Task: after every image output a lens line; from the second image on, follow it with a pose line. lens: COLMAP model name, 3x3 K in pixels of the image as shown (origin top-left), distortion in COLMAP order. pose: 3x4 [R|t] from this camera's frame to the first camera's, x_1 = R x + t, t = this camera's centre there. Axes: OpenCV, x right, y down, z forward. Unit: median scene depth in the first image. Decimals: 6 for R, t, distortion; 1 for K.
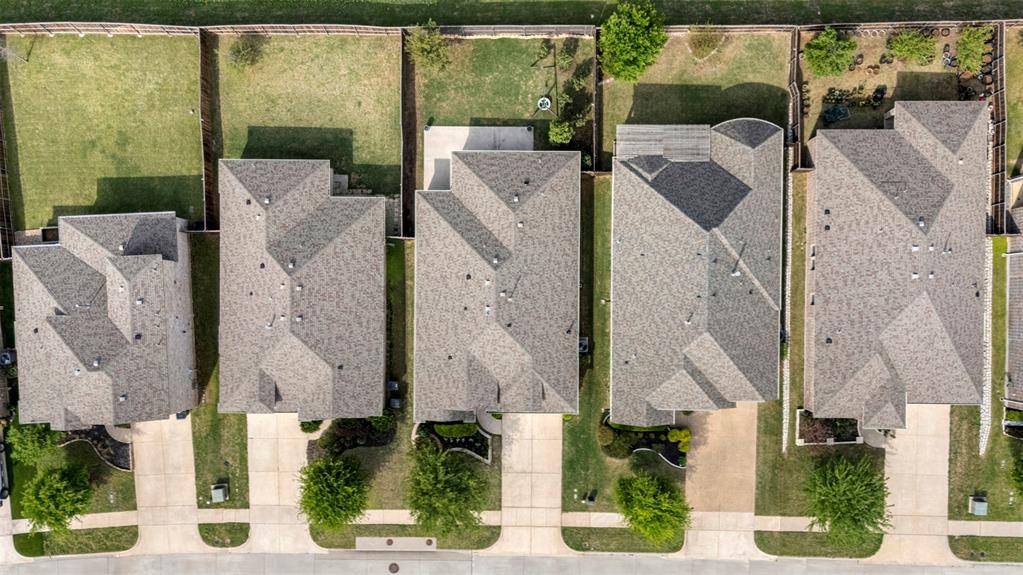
lens RADIAL K [[848.4, 0, 529.3], [0, 848.4, 302.6], [0, 0, 1]] dist [0.031262, -0.002813]
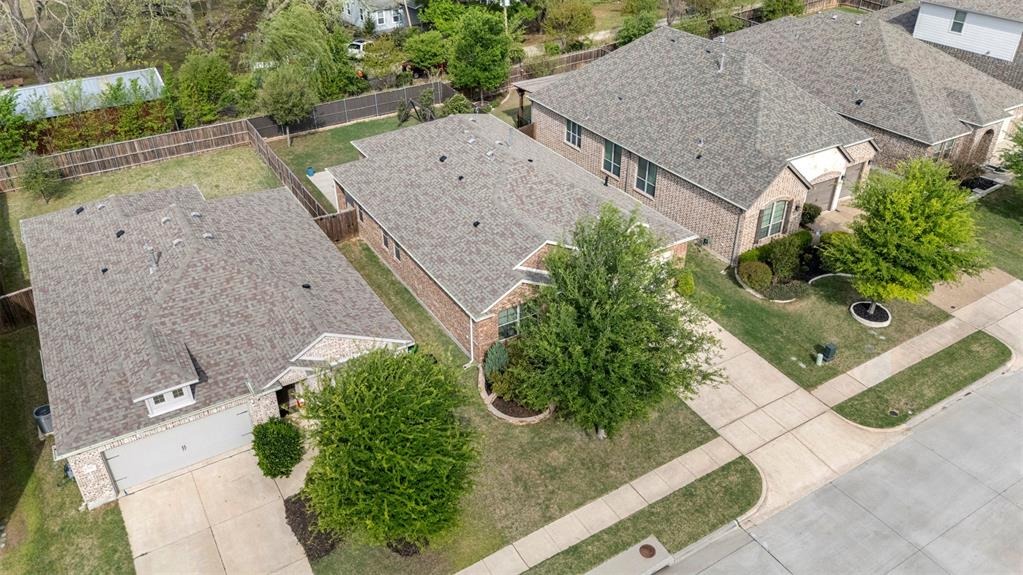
lens RADIAL K [[760.4, 0, 509.4], [0, 760.4, 283.2], [0, 0, 1]] dist [0.040045, -0.009326]
pose [[0.853444, -0.276729, 0.441651, -0.305595], [0.521177, 0.448485, -0.726110, 0.461989], [0.002862, 0.849872, 0.526981, 0.699720]]
